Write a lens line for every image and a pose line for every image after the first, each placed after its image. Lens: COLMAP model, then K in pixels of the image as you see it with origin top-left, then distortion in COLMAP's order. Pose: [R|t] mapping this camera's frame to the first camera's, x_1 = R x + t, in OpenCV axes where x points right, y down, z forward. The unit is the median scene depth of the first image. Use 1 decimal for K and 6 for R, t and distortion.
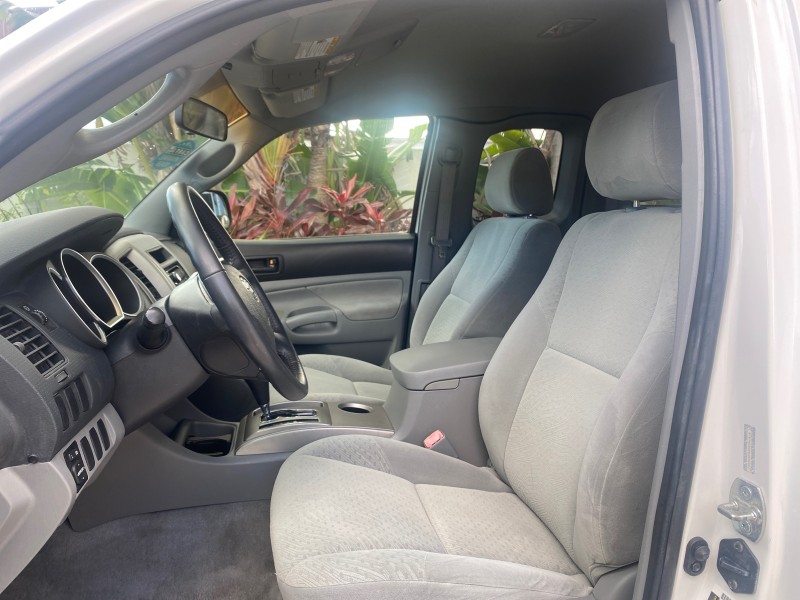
lens RADIAL K [[624.6, 0, 400.8], [0, 624.6, 301.8], [0, 0, 1]] dist [-0.004081, -0.014396]
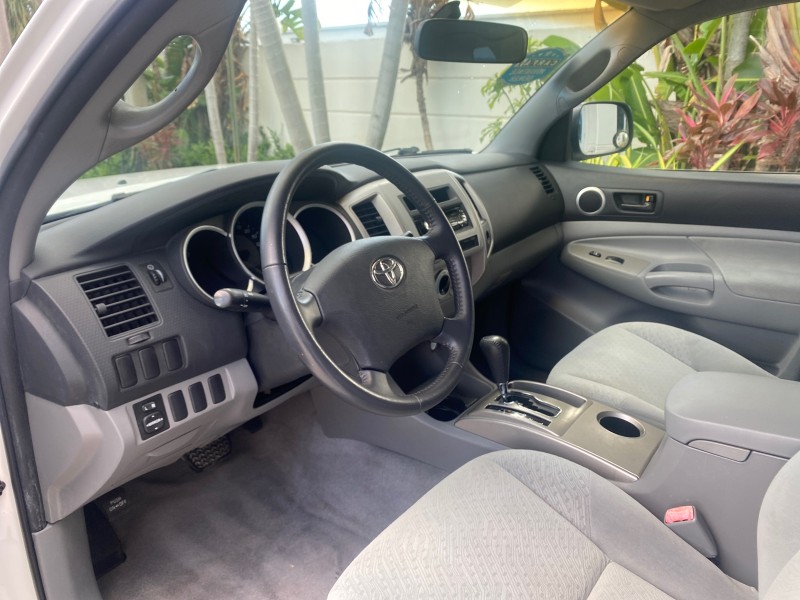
lens RADIAL K [[624.6, 0, 400.8], [0, 624.6, 301.8], [0, 0, 1]] dist [-0.004081, -0.014396]
pose [[0.644516, 0.257143, -0.720053, 0.291582], [-0.109662, 0.963102, 0.245781, -0.144916], [0.756686, -0.079448, 0.648934, 0.340075]]
